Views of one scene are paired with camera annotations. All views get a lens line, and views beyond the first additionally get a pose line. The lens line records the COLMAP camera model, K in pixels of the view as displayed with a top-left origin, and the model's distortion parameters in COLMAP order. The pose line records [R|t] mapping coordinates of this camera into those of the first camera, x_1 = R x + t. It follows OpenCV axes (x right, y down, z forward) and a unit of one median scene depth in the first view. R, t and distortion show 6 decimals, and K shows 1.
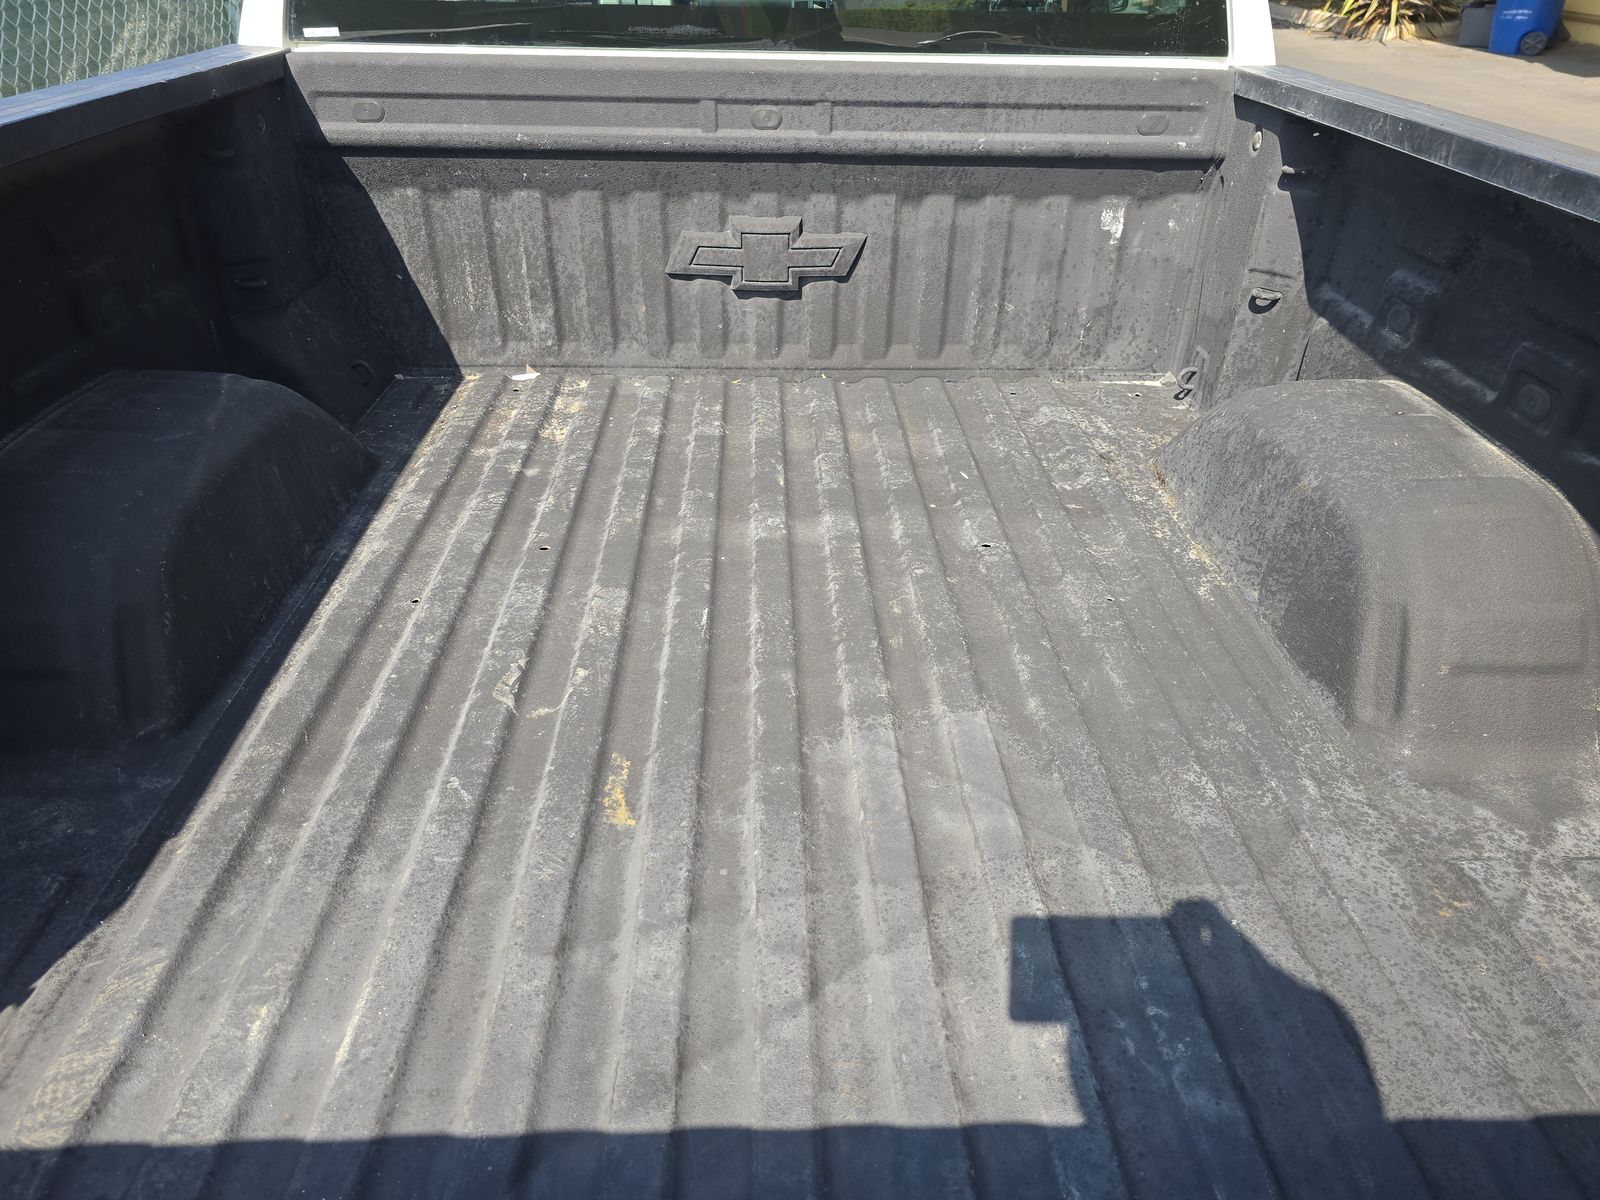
lens RADIAL K [[1043.1, 0, 800.0], [0, 1043.1, 600.0], [0, 0, 1]] dist [0.003429, -0.001117]
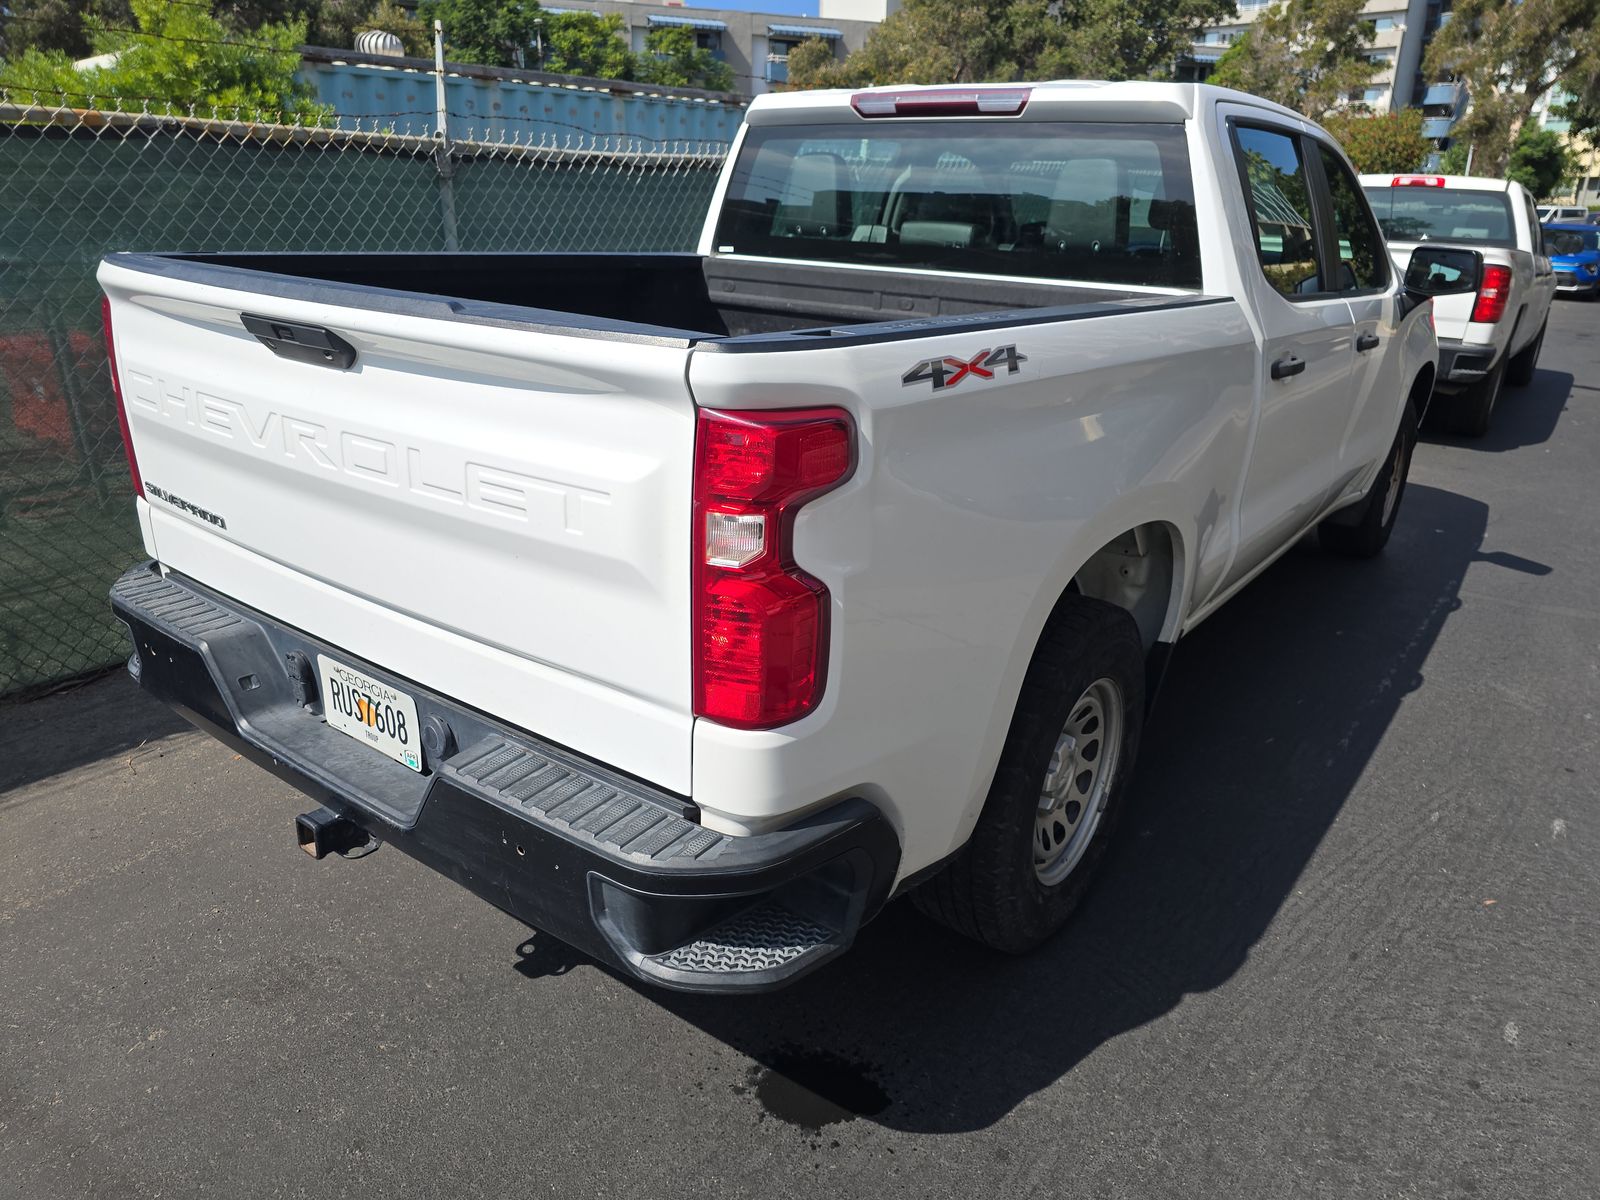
lens RADIAL K [[1074.0, 0, 805.1], [0, 1074.0, 603.4], [0, 0, 1]] dist [0.028184, -0.021549]
pose [[0.787680, 0.226299, -0.573018, 0.949602], [-0.359751, 0.924003, -0.129608, 0.272019], [0.500140, 0.308233, 0.809229, -0.345253]]
